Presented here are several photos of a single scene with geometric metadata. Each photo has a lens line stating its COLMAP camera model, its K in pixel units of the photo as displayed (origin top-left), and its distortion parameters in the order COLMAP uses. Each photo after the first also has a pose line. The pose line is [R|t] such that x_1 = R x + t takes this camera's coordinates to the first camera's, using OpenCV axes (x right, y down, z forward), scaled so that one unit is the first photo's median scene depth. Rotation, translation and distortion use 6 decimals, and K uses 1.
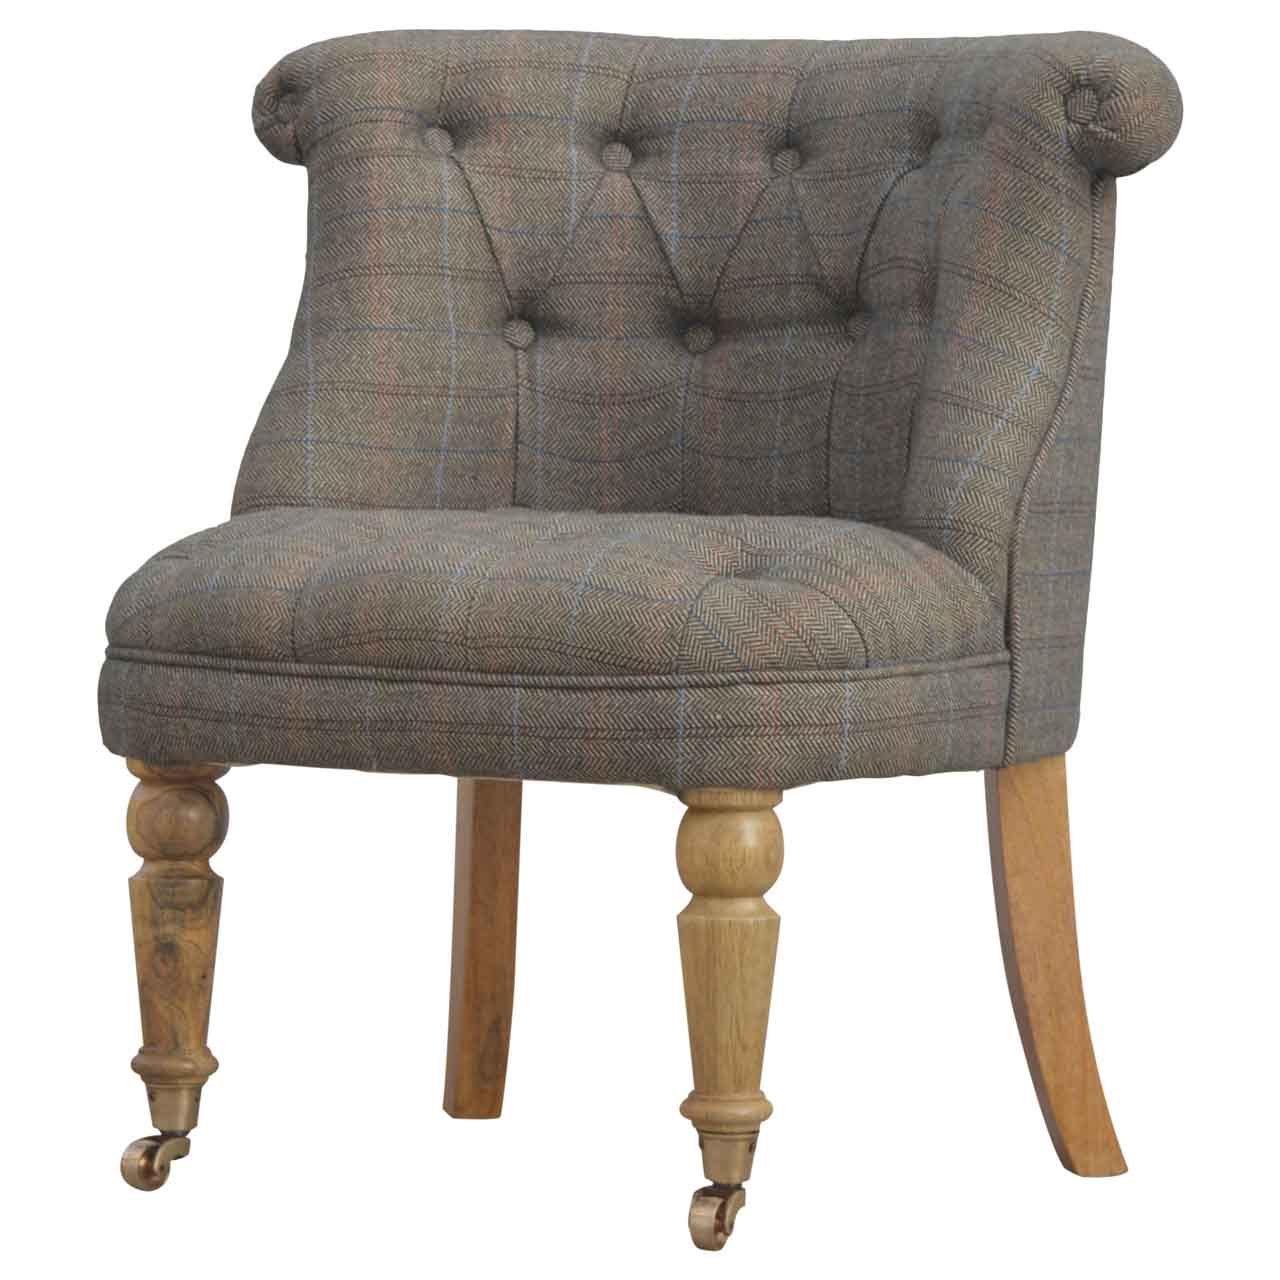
lens RADIAL K [[6374.4, 0, 640.0], [0, 6374.4, 640.0], [0, 0, 1]] dist [-0.233232, 4.694731]
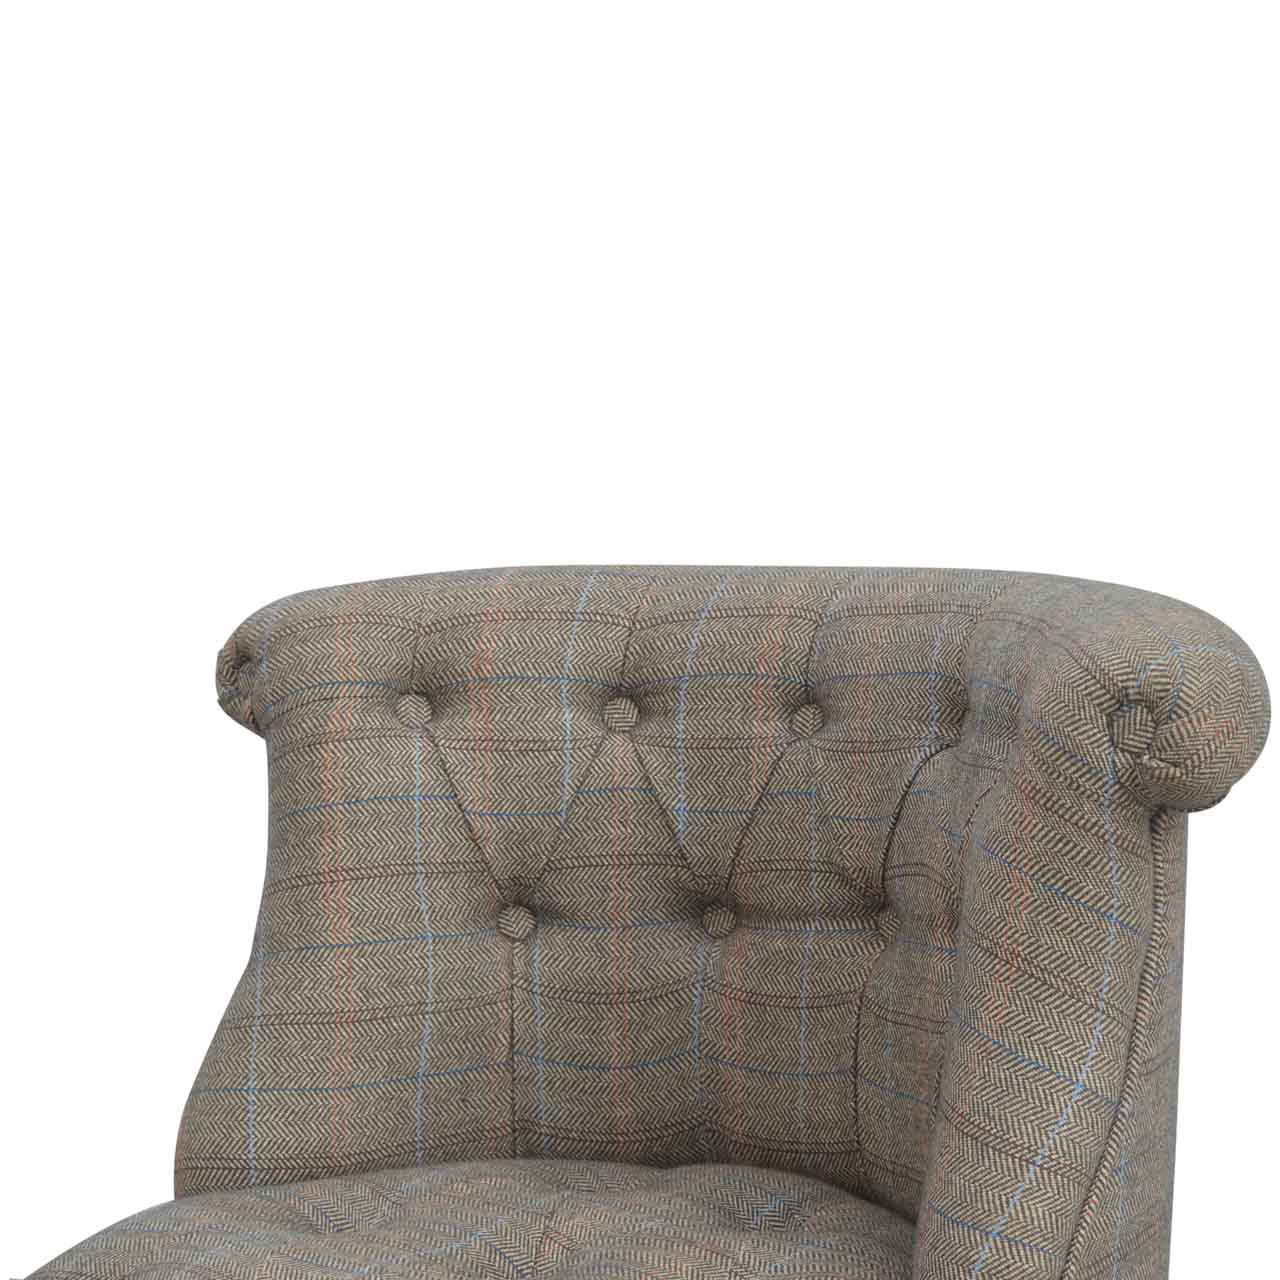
lens RADIAL K [[2649.9, 0, 739.3], [0, 2649.9, 725.4], [0, 0, 1]] dist [-0.027083, 0.056716]
pose [[0.992702, -0.035638, -0.115207, 0.056286], [0.044551, 0.996132, 0.075740, -0.103762], [0.112062, -0.080320, 0.990450, 0.651225]]
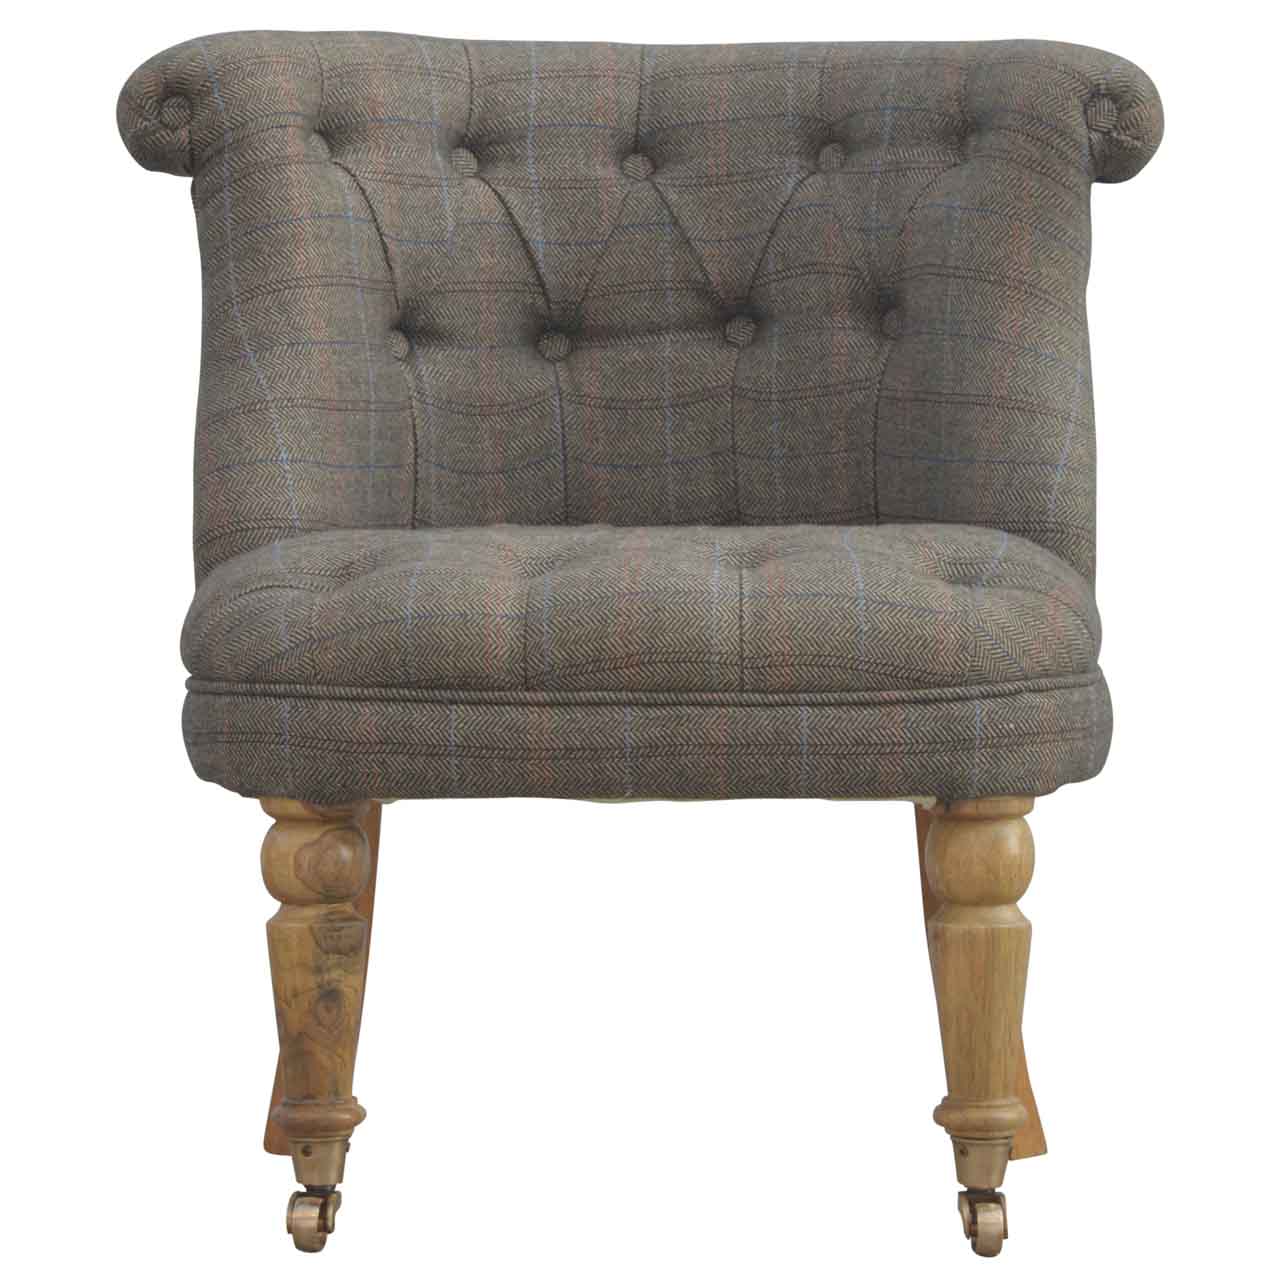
lens RADIAL K [[6404.5, 0, 640.0], [0, 6404.5, 640.0], [0, 0, 1]] dist [-0.189695, 4.324542]
pose [[0.872902, -0.039774, 0.486272, -0.472291], [0.035944, 0.999206, 0.017205, -0.018728], [-0.486570, 0.002460, 0.873638, 0.128897]]
